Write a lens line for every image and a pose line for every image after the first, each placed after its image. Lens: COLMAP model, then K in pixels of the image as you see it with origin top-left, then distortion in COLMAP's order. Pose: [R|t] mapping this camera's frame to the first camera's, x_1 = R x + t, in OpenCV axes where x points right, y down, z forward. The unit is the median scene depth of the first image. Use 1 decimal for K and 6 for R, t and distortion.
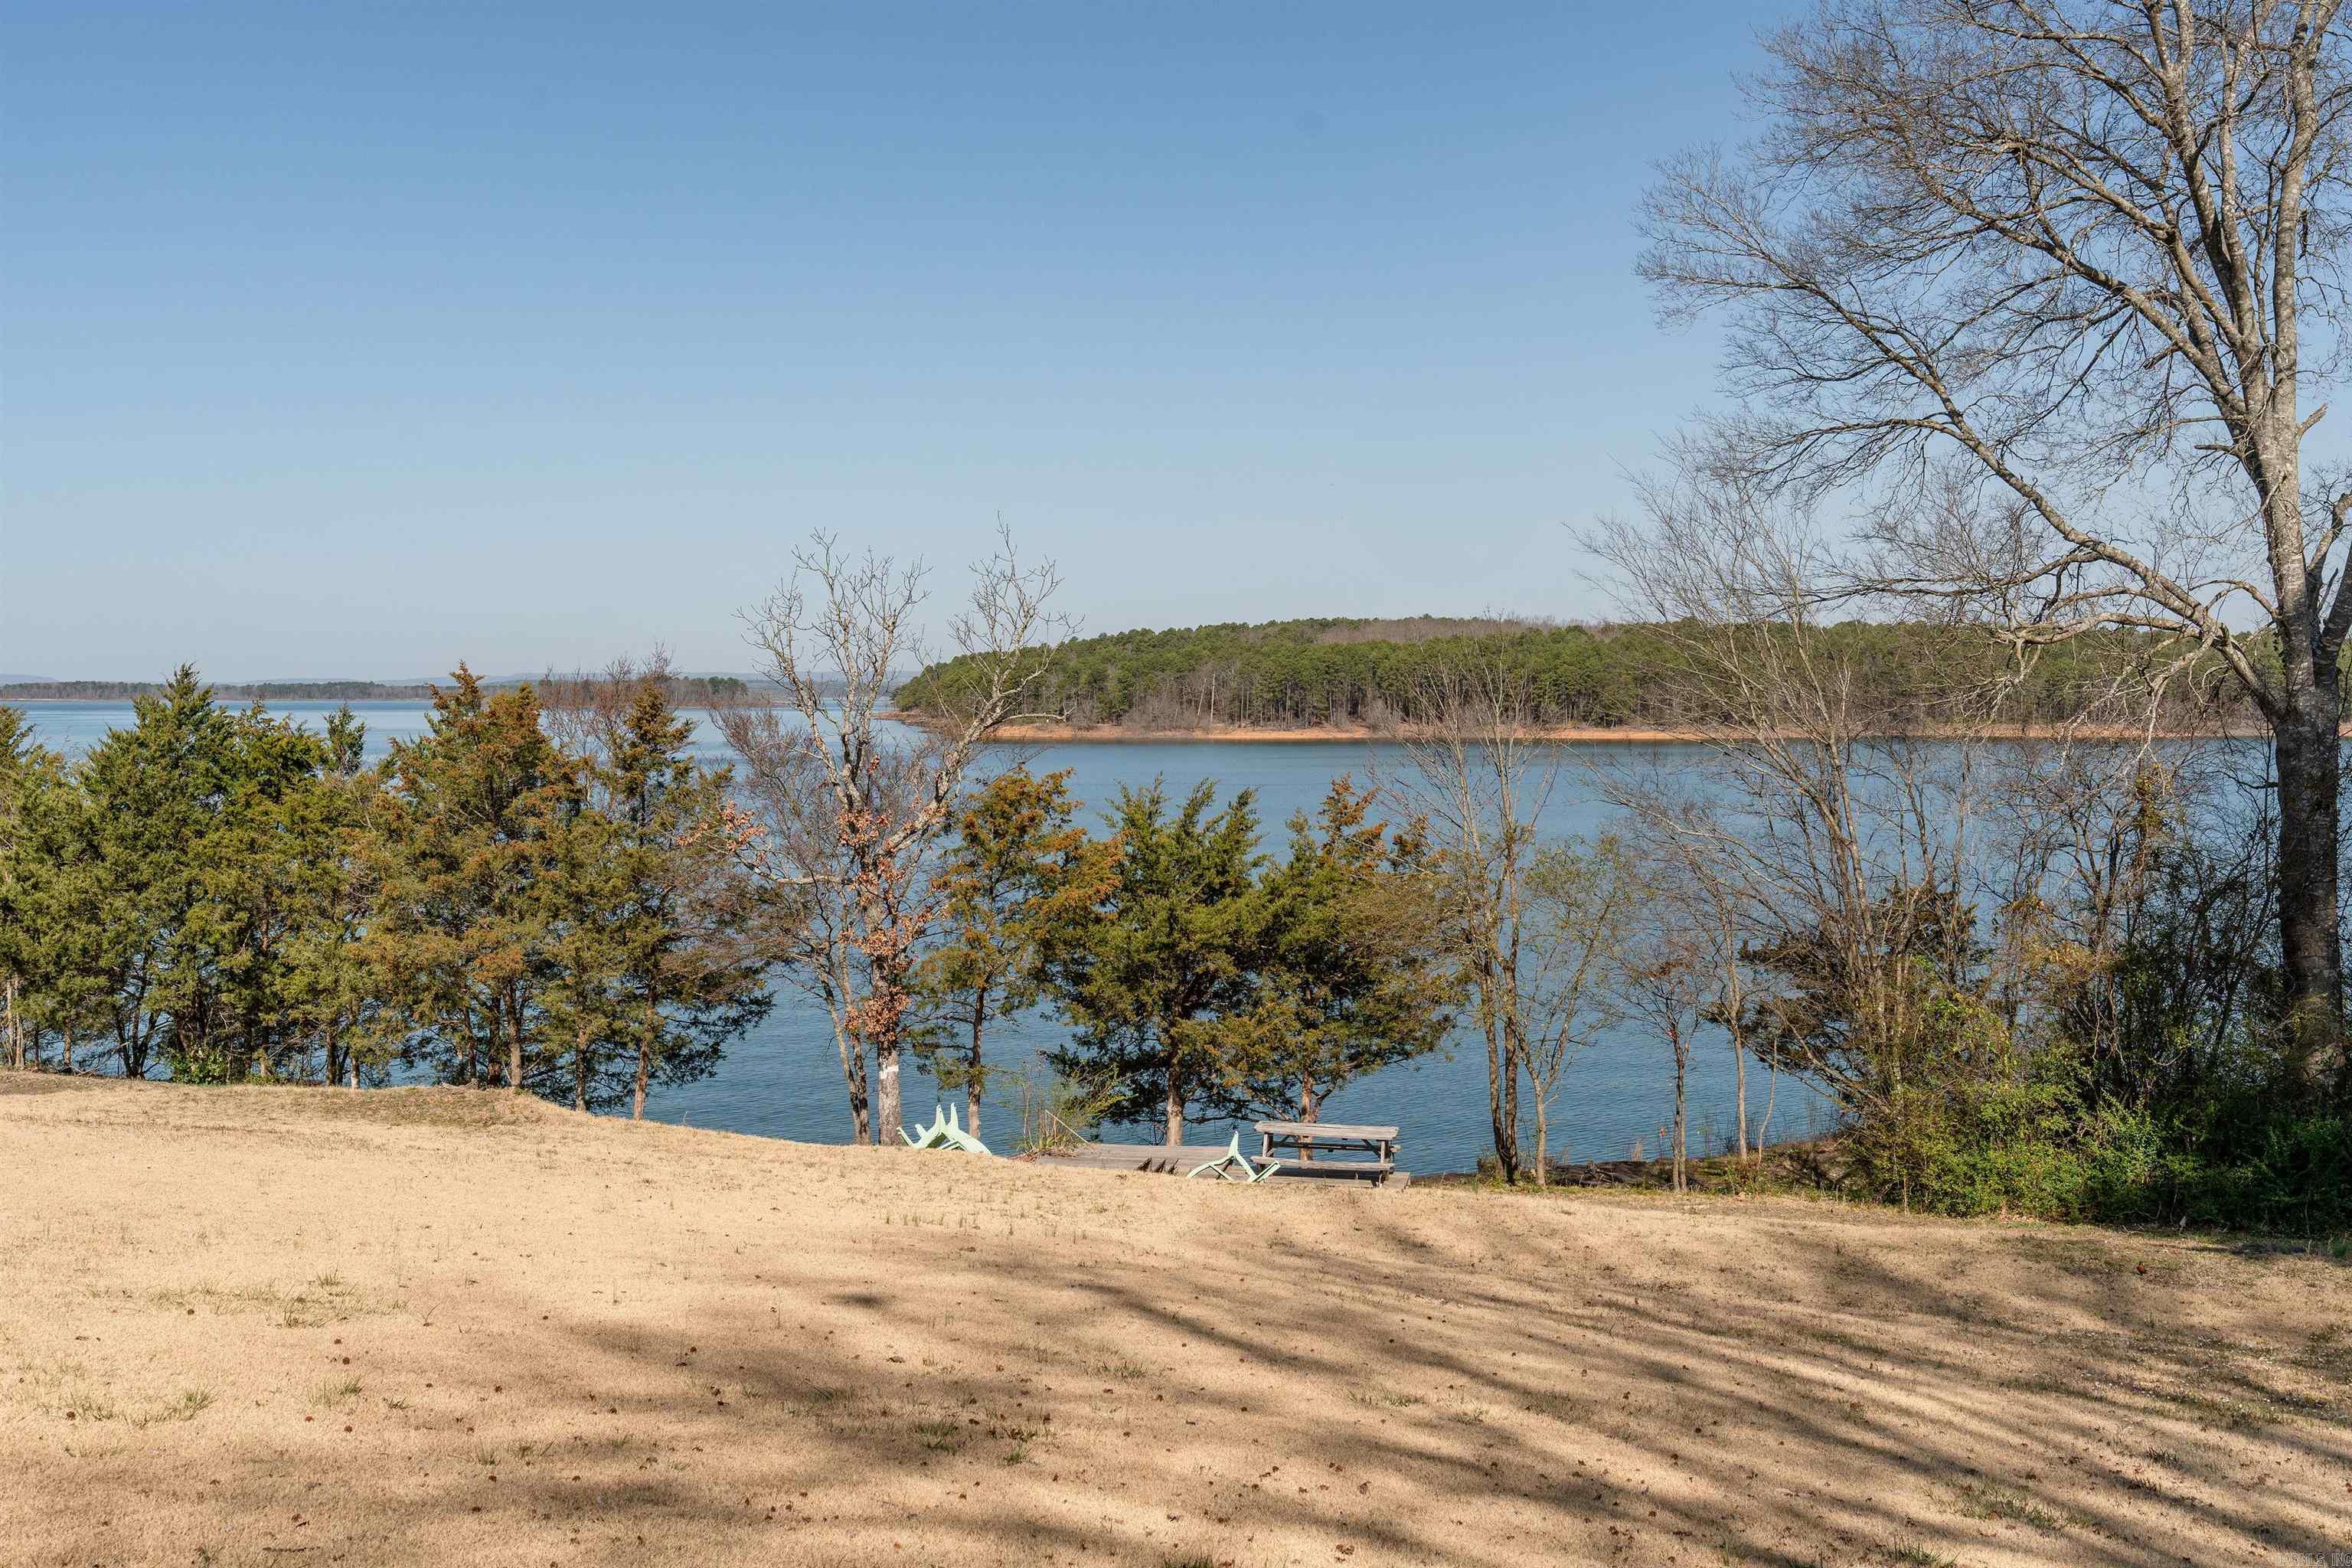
lens RADIAL K [[2301.2, 0, 1169.3], [0, 2301.2, 783.4], [0, 0, 1]] dist [0.017068, 0.000000]
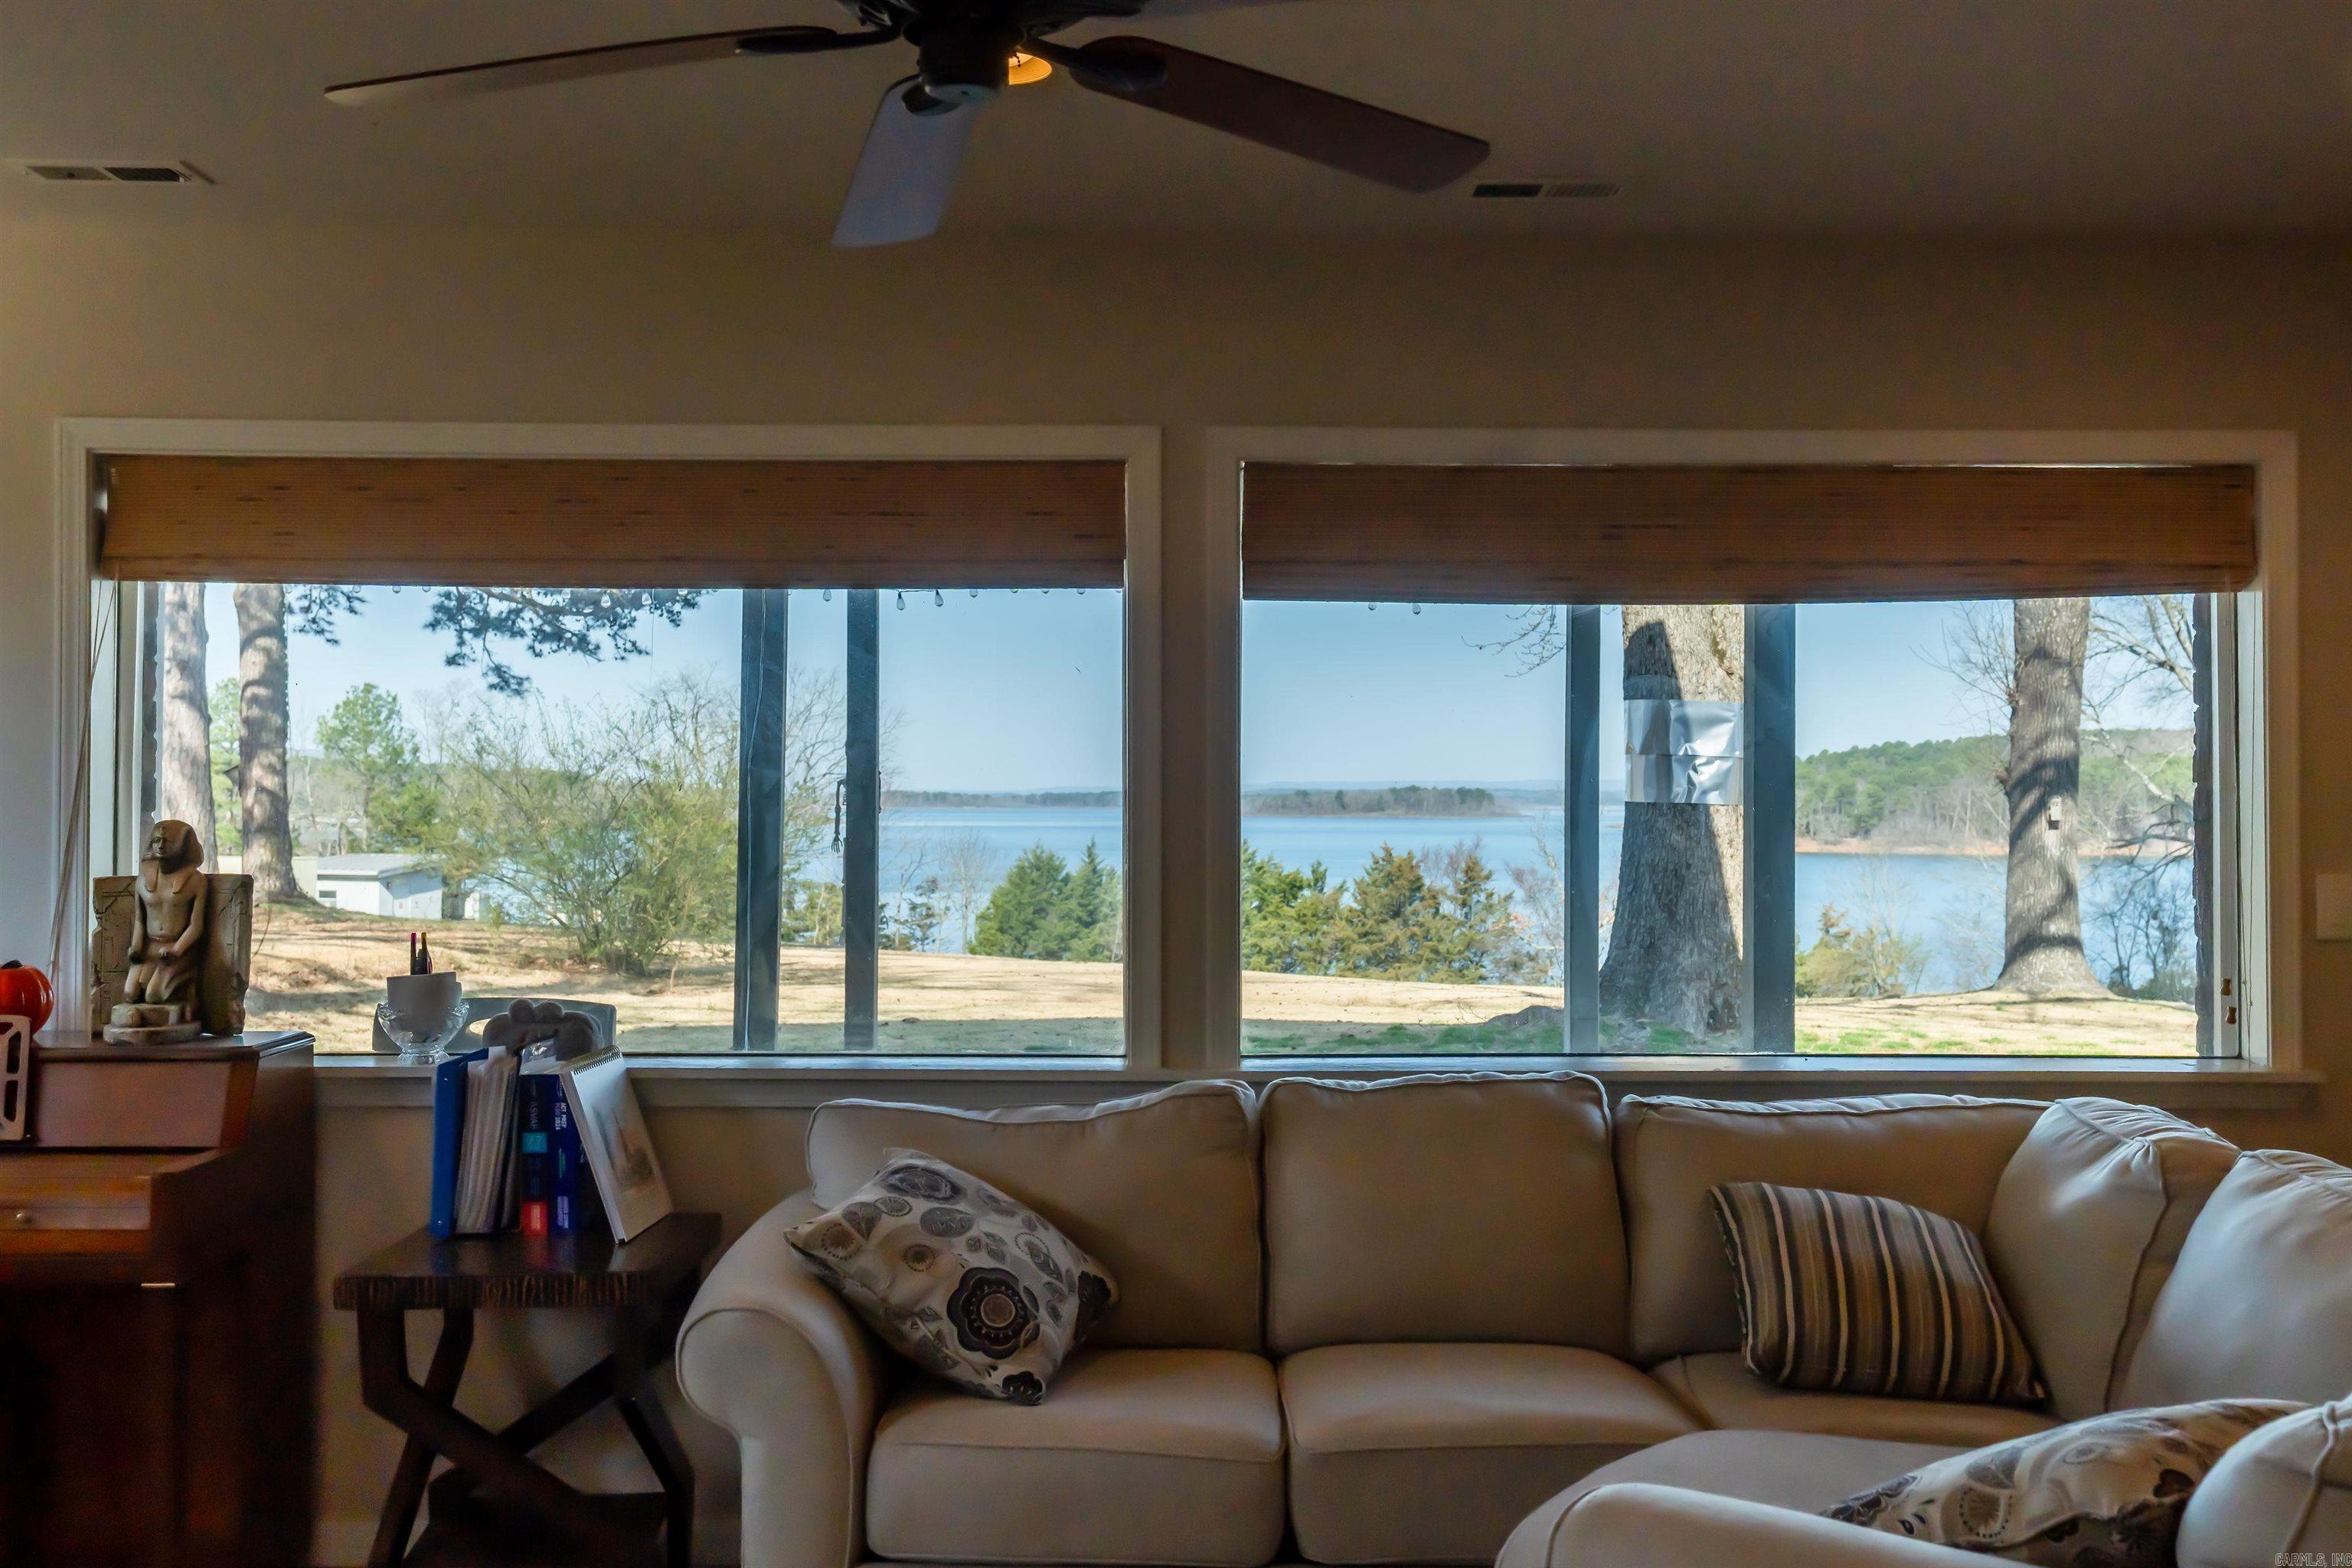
lens RADIAL K [[2301.2, 0, 1172.2], [0, 2301.2, 786.2], [0, 0, 1]] dist [0.017068, 0.000000]
pose [[0.949220, 0.000037, -0.314614, 0.154217], [-0.014624, 0.998924, -0.044005, -0.006984], [0.314274, 0.046372, 0.948199, -0.972199]]
